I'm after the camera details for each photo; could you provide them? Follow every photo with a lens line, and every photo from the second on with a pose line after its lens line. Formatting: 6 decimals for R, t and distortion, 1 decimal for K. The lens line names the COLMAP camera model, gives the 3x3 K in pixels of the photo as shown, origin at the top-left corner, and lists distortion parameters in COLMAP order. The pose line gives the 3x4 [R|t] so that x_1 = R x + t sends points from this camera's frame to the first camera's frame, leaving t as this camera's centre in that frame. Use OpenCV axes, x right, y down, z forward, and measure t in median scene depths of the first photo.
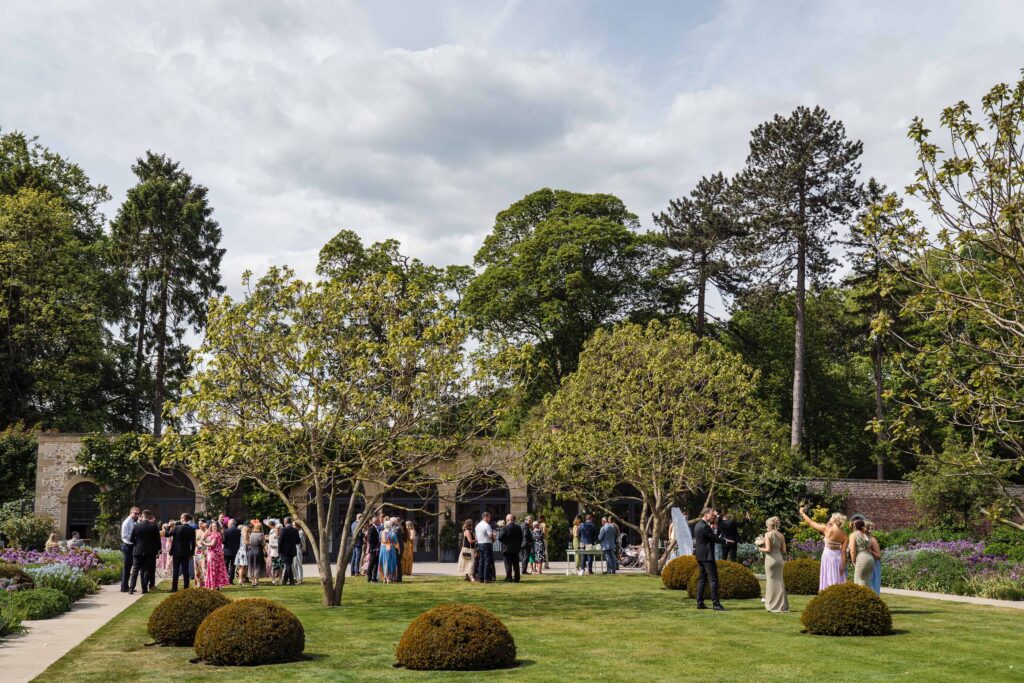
lens RADIAL K [[1235.1, 0, 511.9], [0, 1235.1, 381.0], [0, 0, 1]] dist [0.054438, 0.036318]
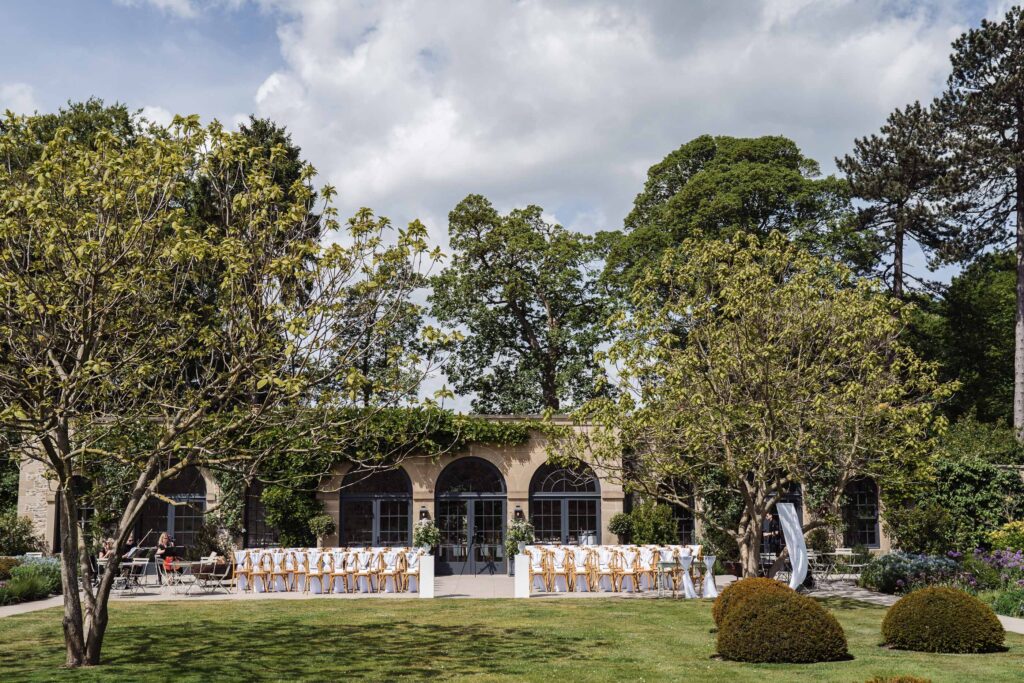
lens RADIAL K [[1235.1, 0, 511.9], [0, 1235.1, 381.0], [0, 0, 1]] dist [0.054438, 0.036318]
pose [[0.982714, -0.024882, -0.183449, 0.050220], [0.024702, 0.999690, -0.003267, 0.014580], [0.183473, -0.001321, 0.983024, 0.130523]]
